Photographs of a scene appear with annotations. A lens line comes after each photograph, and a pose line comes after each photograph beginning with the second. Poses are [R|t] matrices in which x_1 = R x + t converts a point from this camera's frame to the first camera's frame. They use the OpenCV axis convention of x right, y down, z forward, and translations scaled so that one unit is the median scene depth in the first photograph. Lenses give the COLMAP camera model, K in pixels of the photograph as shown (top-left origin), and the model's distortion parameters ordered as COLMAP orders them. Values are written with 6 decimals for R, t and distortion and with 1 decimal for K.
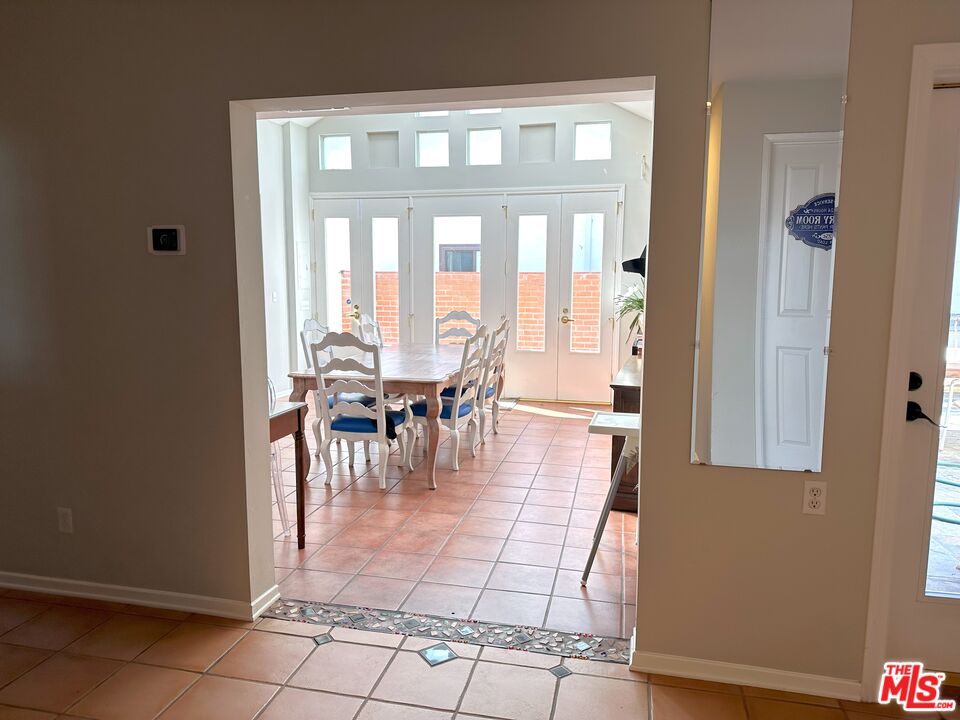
lens RADIAL K [[665.4, 0, 474.2], [0, 665.4, 356.7], [0, 0, 1]] dist [0.108346, -0.171400]
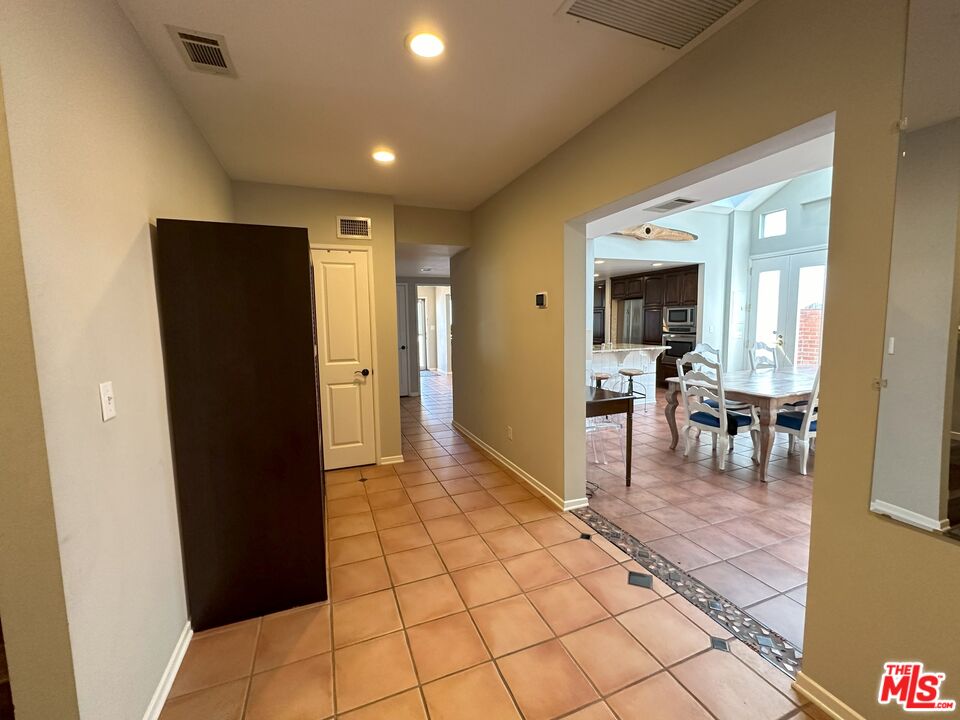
lens RADIAL K [[392.7, 0, 477.2], [0, 392.7, 358.2], [0, 0, 1]] dist [-0.008382, -0.000282]
pose [[0.568041, 0.063010, -0.820585, 0.150115], [-0.074880, 0.996886, 0.024712, -0.007816], [0.819587, 0.047408, 0.570990, 0.084073]]
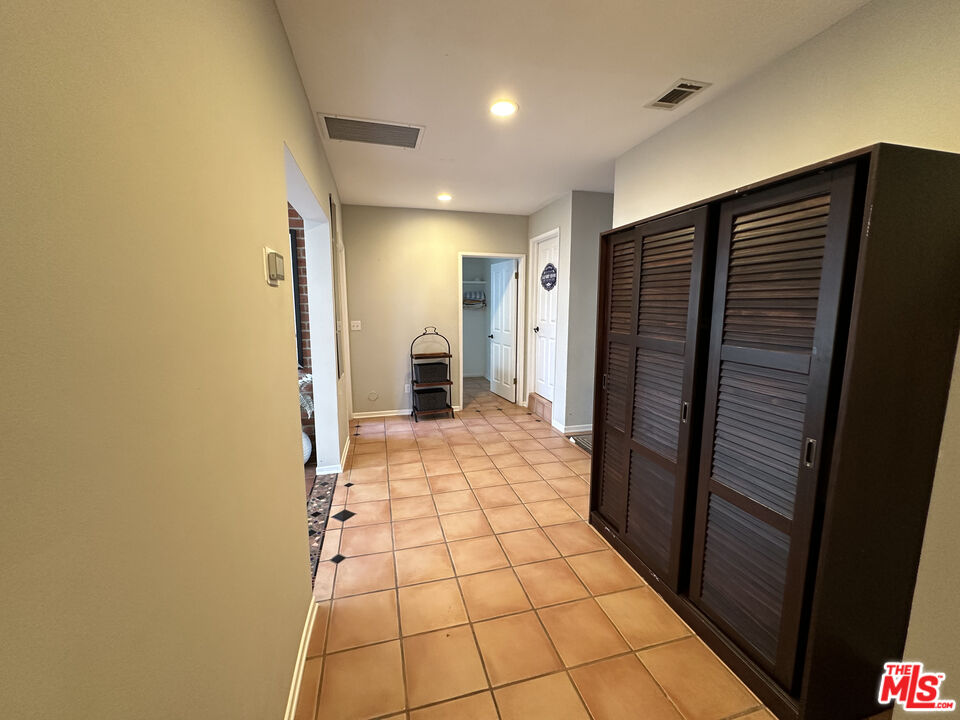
lens RADIAL K [[392.7, 0, 477.2], [0, 392.7, 358.2], [0, 0, 1]] dist [-0.008382, -0.000282]
pose [[-0.465606, -0.130203, 0.875362, -0.407615], [0.100435, 0.974954, 0.198438, -0.053774], [-0.879275, 0.180310, -0.440867, 0.403328]]
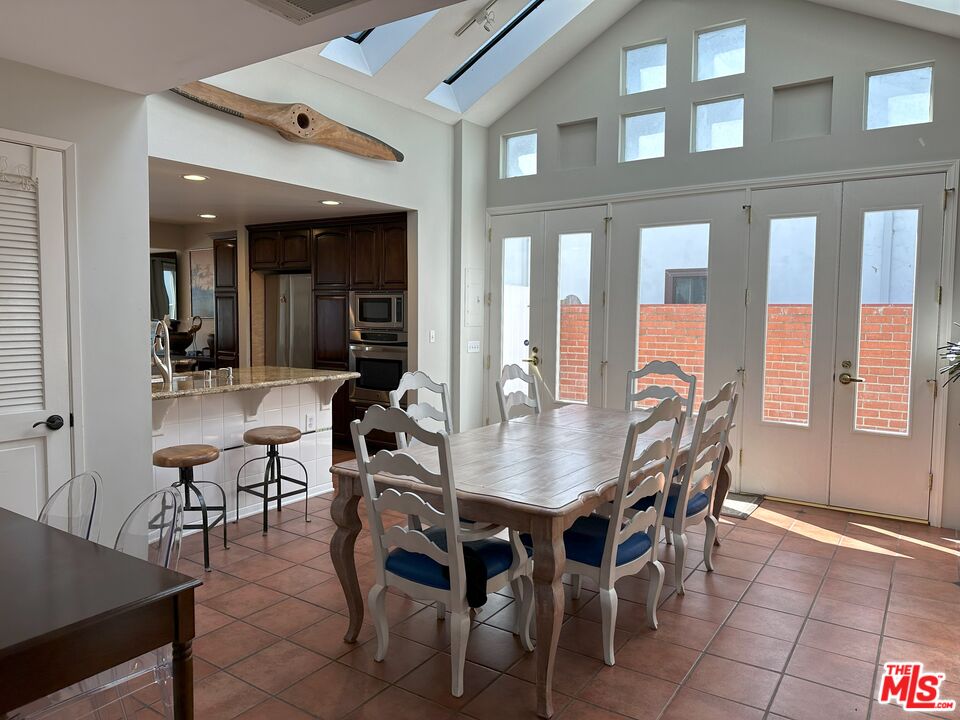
lens RADIAL K [[665.4, 0, 474.2], [0, 665.4, 356.7], [0, 0, 1]] dist [0.108346, -0.171400]
pose [[0.931334, 0.026058, -0.363233, 0.047461], [-0.044924, 0.998039, -0.043587, -0.037477], [0.361385, 0.056912, 0.930678, 0.322401]]
